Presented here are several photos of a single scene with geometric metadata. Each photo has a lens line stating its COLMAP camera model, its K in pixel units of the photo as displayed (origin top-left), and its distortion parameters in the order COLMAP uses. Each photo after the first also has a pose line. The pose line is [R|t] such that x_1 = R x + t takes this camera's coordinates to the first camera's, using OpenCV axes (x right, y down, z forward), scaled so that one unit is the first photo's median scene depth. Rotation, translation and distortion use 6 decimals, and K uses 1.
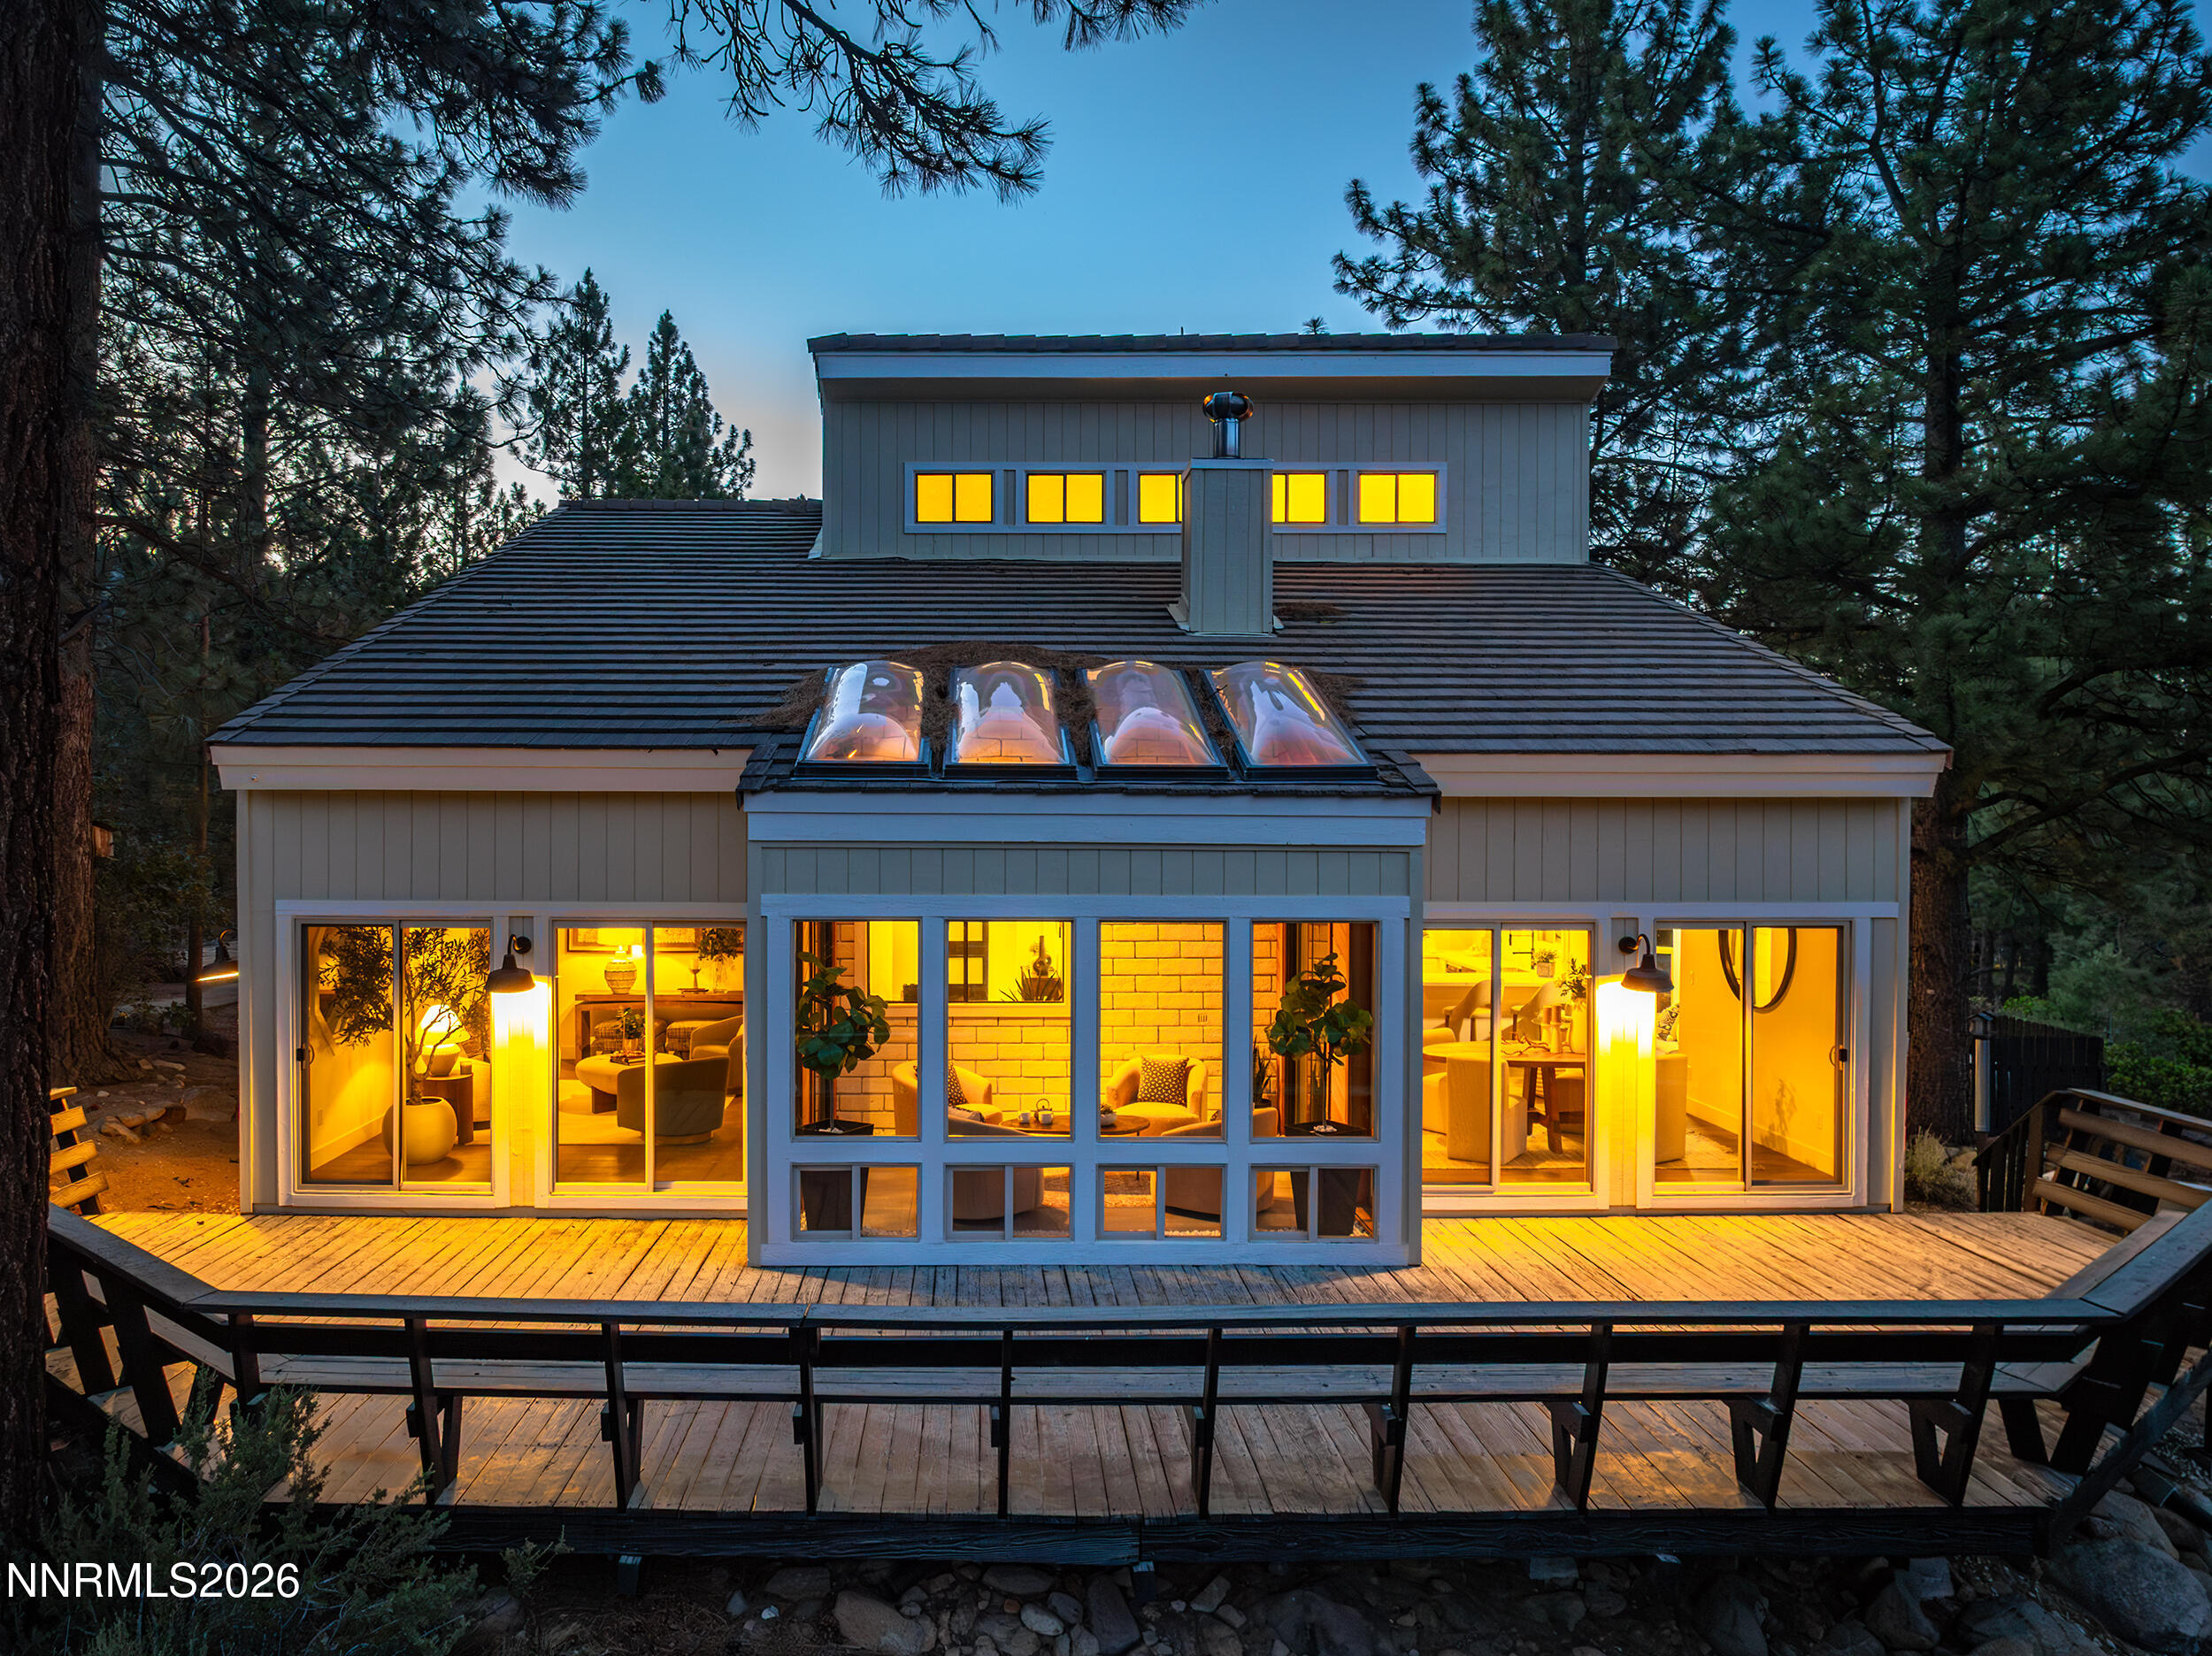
lens RADIAL K [[1588.1, 0, 962.3], [0, 1588.1, 830.6], [0, 0, 1]] dist [-0.027419, 0.001382]
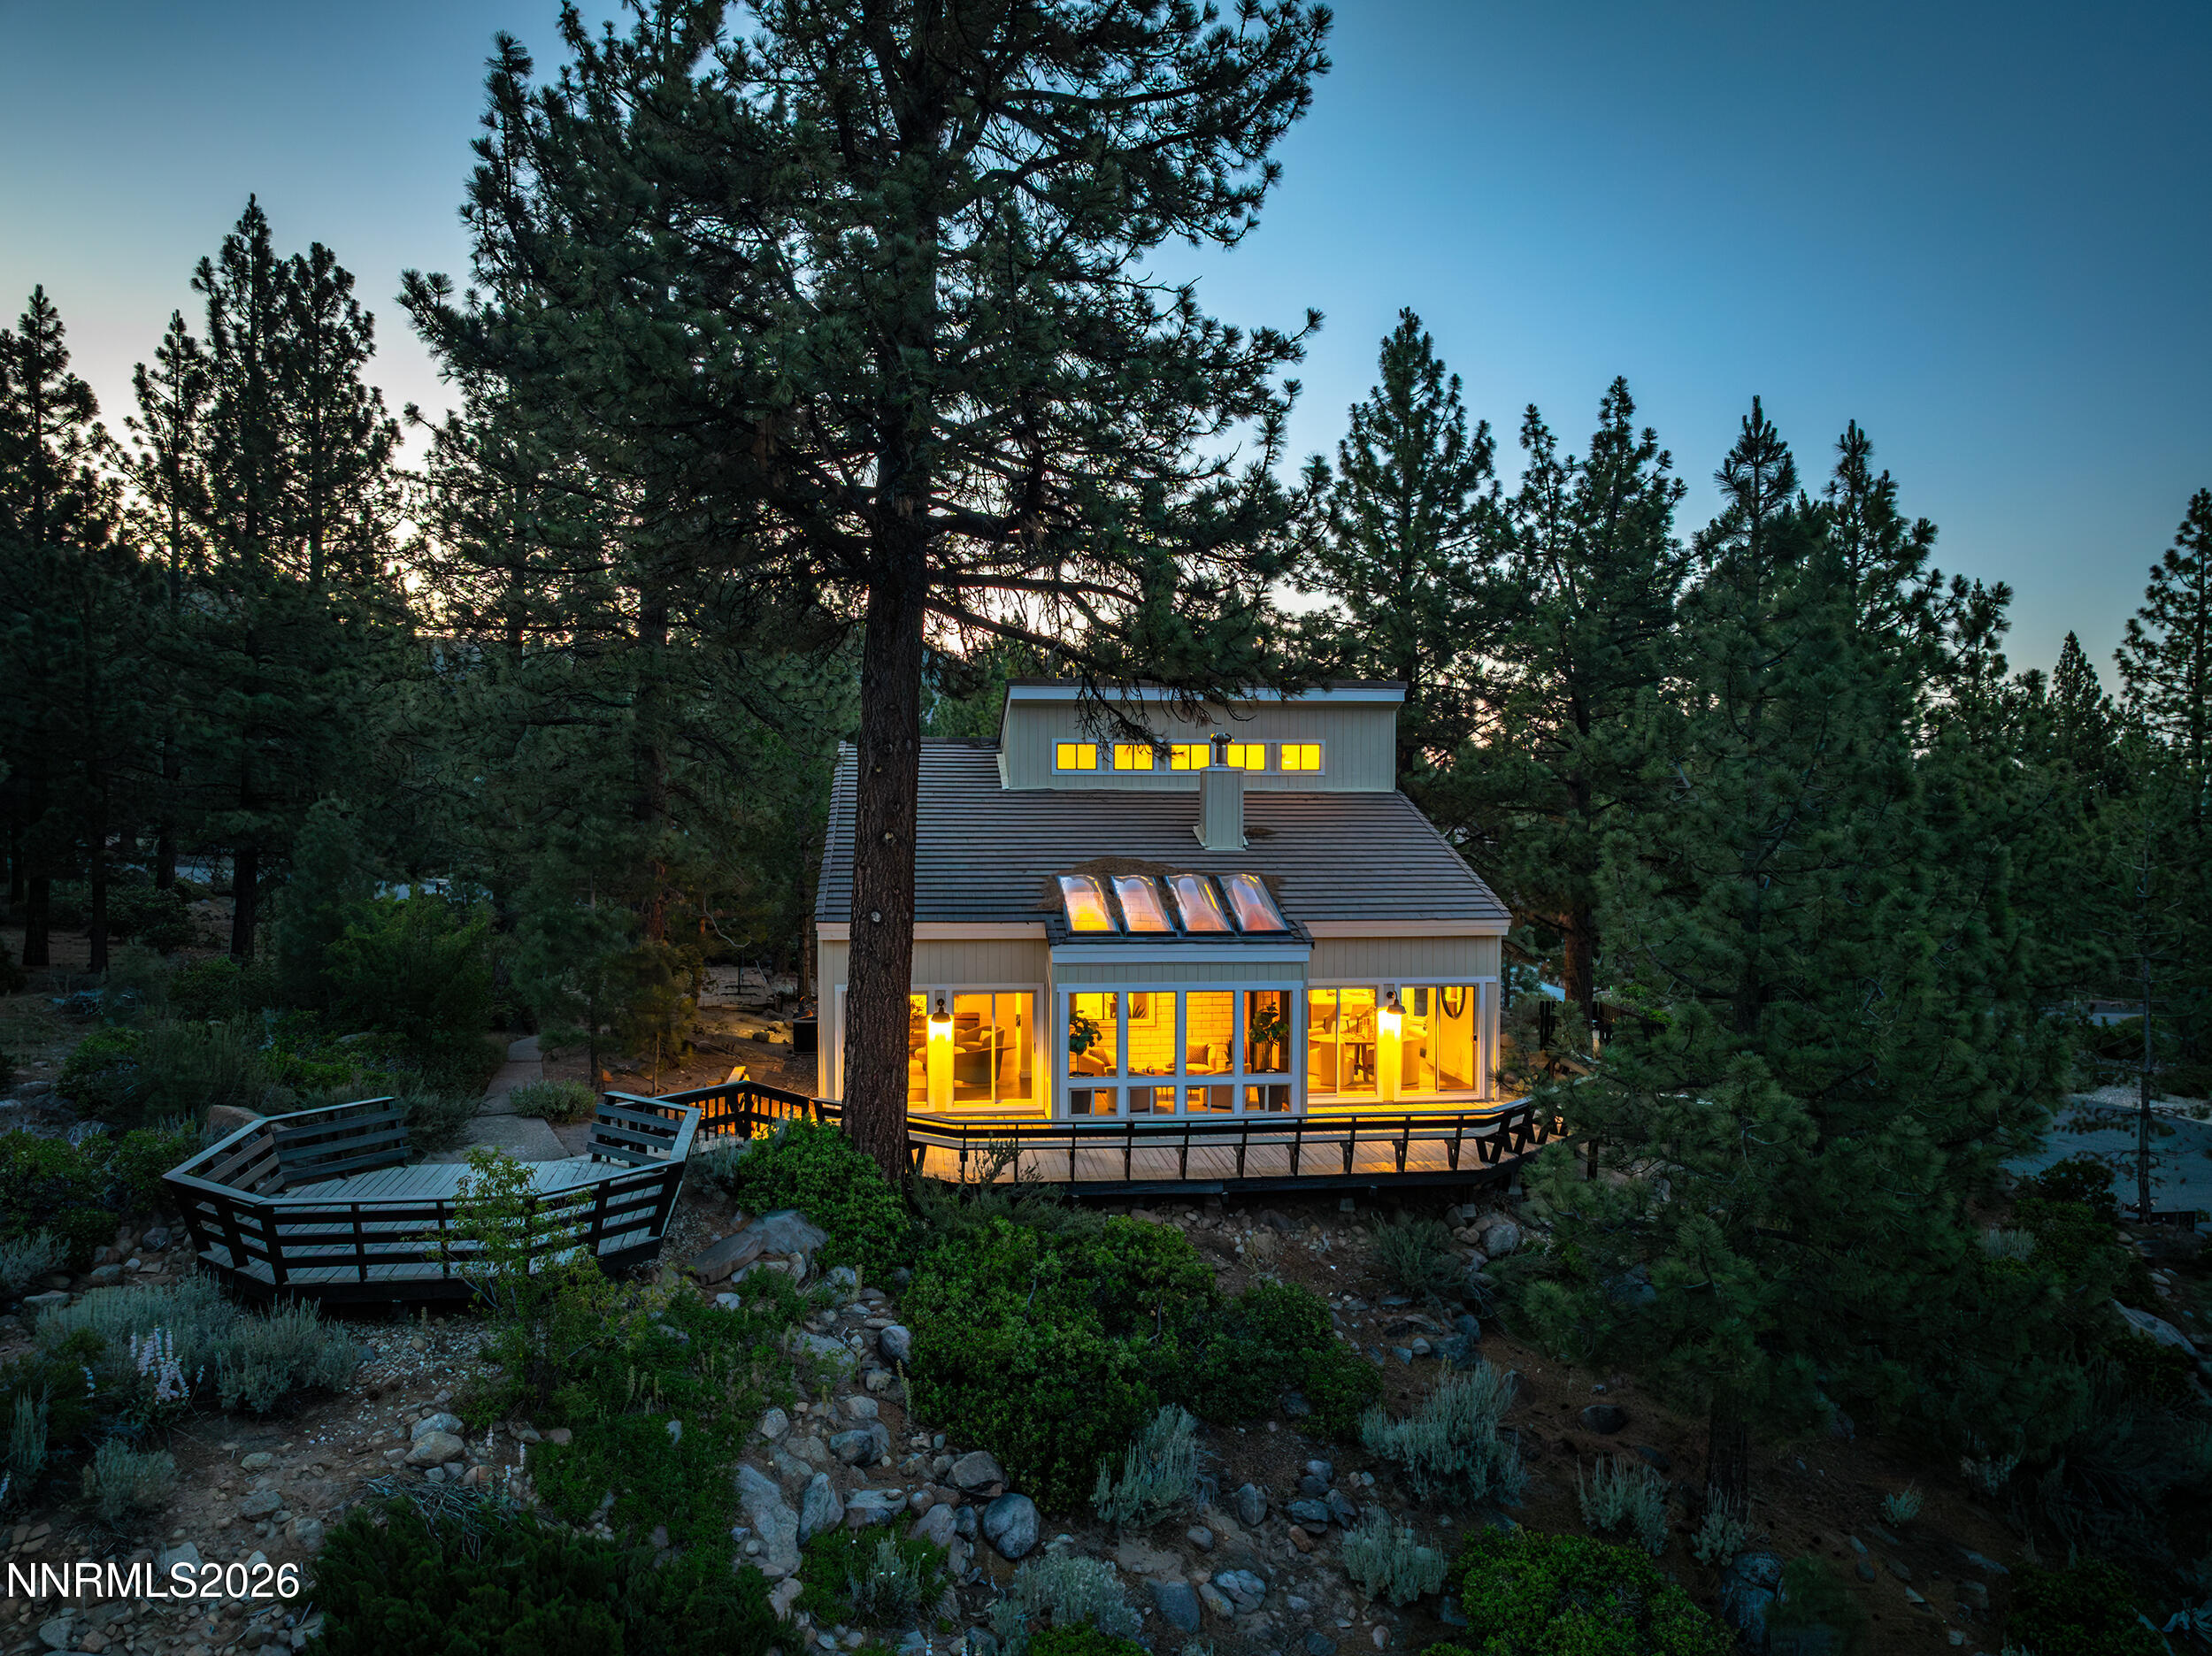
lens RADIAL K [[1530.2, 0, 1105.9], [0, 1530.2, 834.6], [0, 0, 1]] dist [-0.032876, 0.000254]
pose [[0.990817, -0.002178, 0.135195, -0.344479], [0.001648, 0.999991, 0.004029, -0.190085], [-0.135202, -0.003770, 0.990811, -1.318312]]
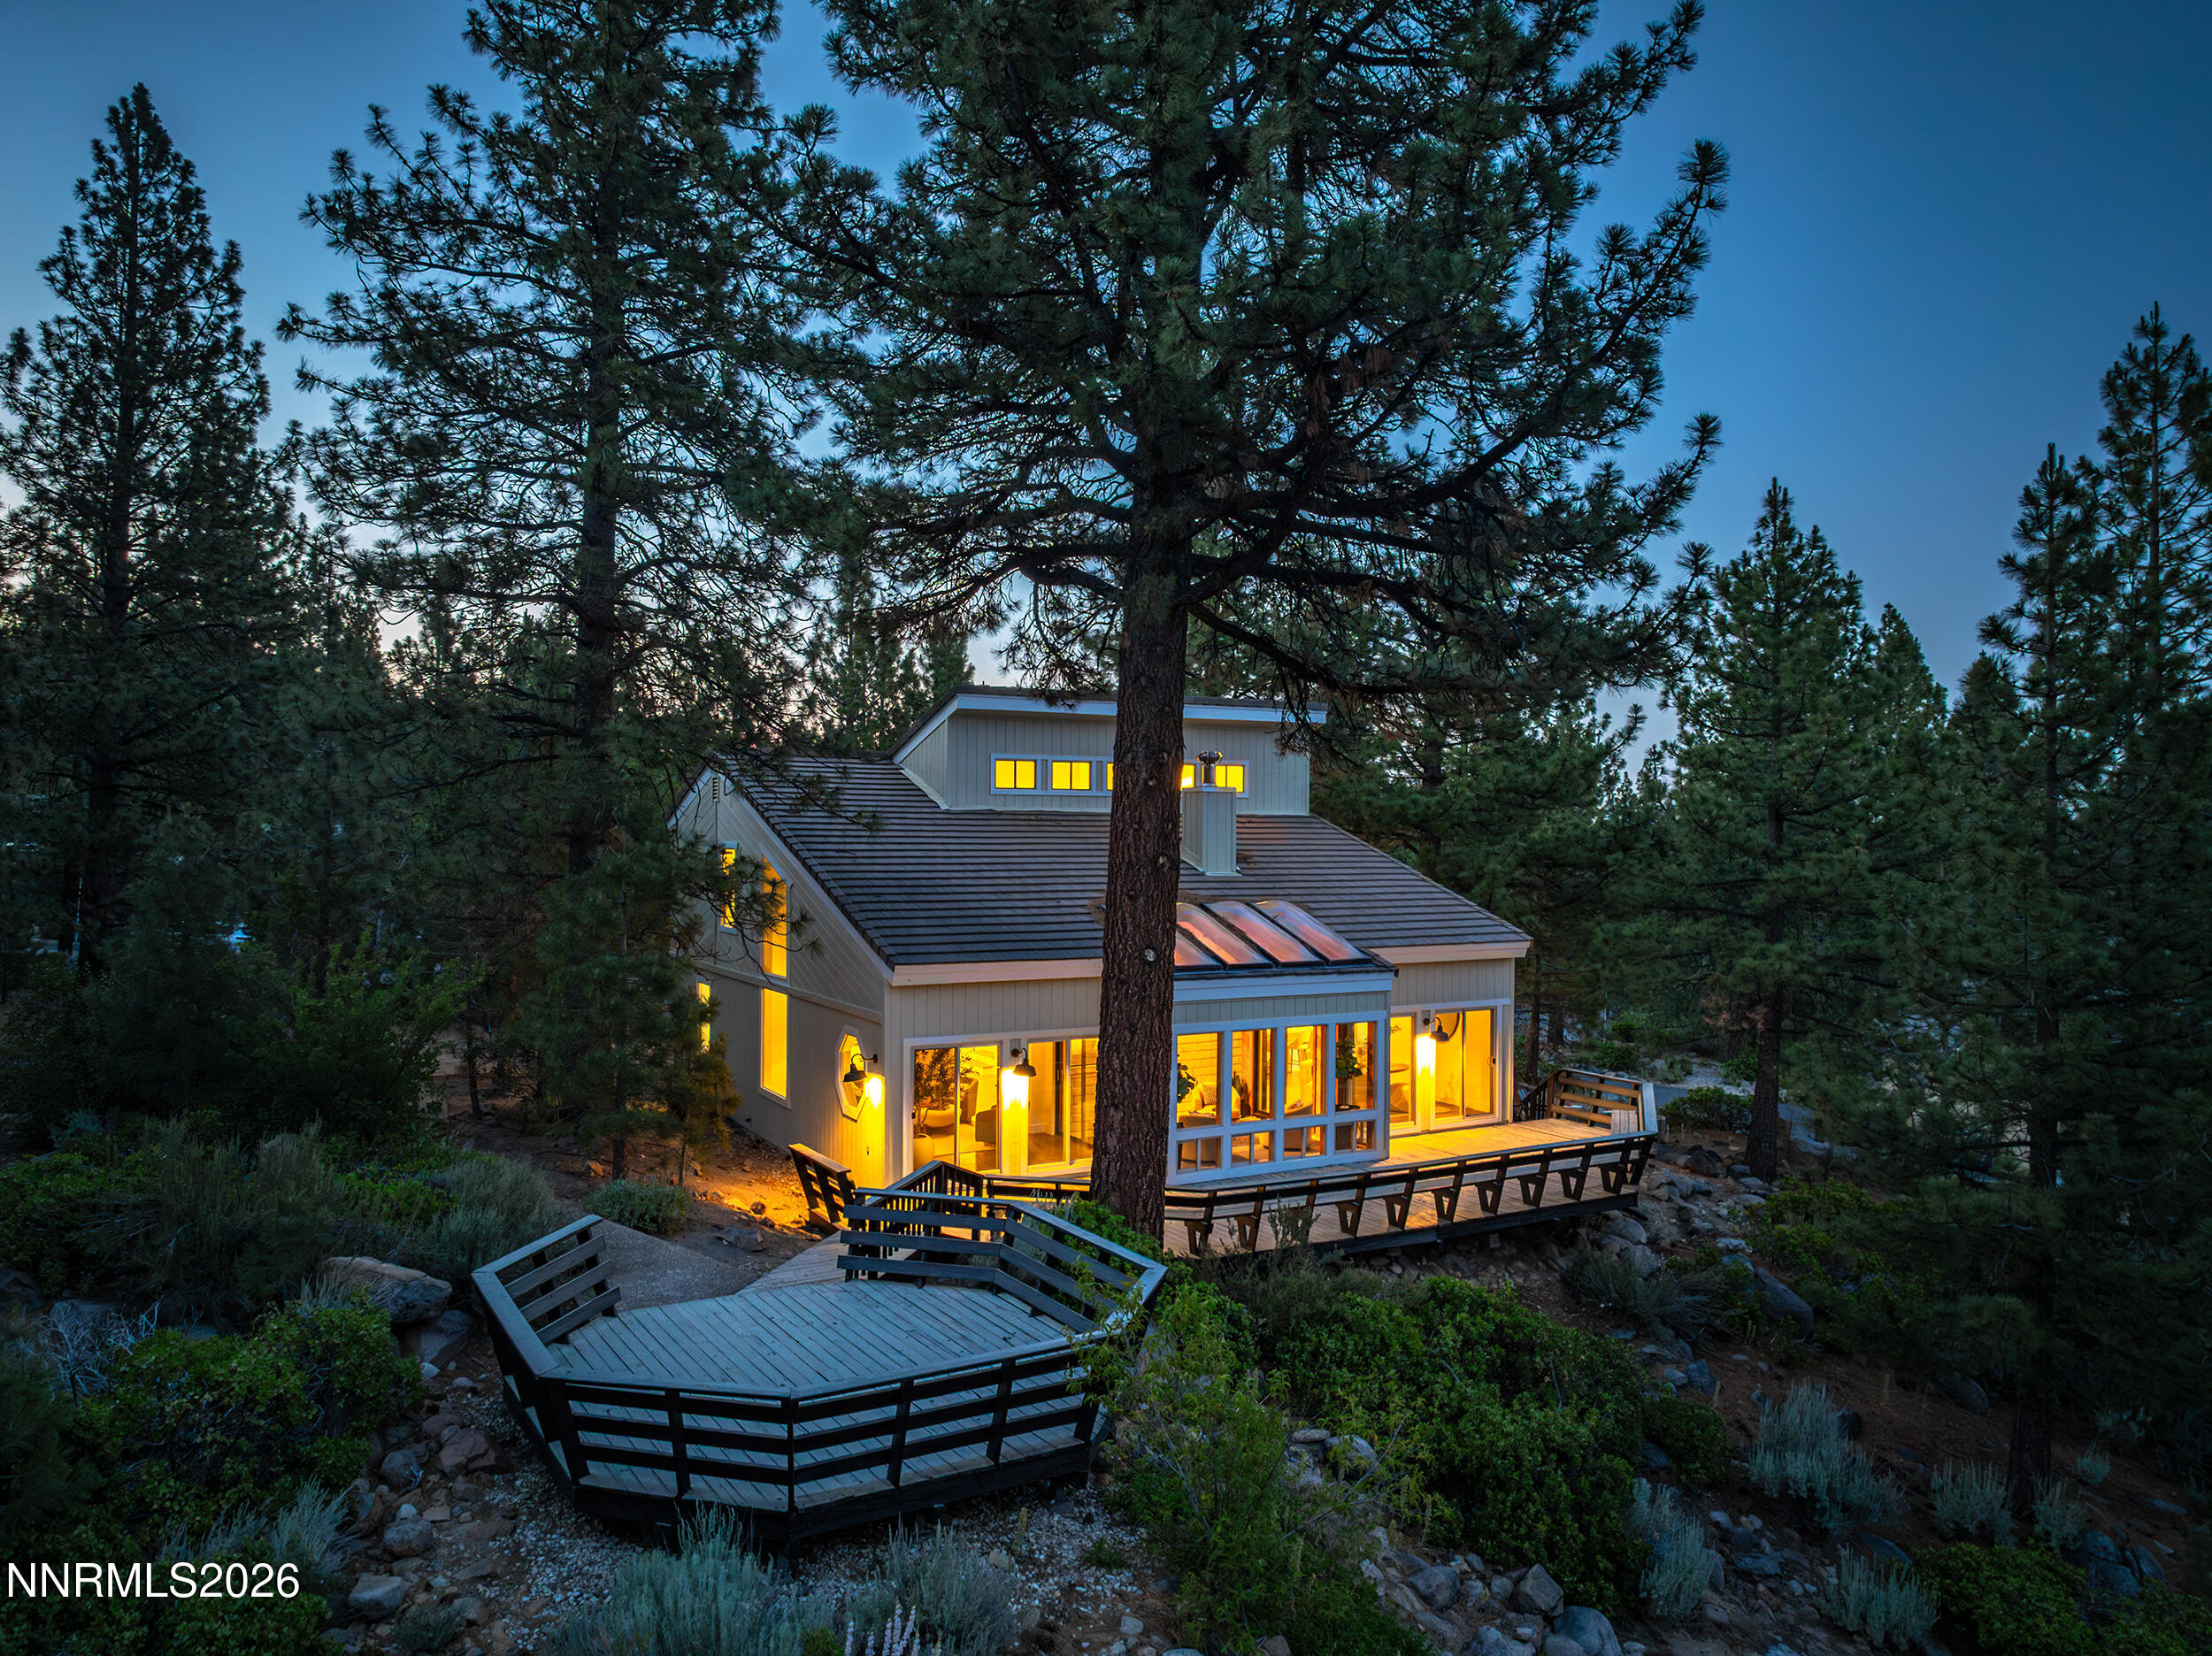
lens RADIAL K [[1530.2, 0, 1105.9], [0, 1530.2, 834.6], [0, 0, 1]] dist [-0.032876, 0.000254]
pose [[0.863928, 0.001690, 0.503612, -1.191224], [0.005974, 0.999890, -0.013604, -0.186033], [-0.503579, 0.014762, 0.863823, -0.785085]]
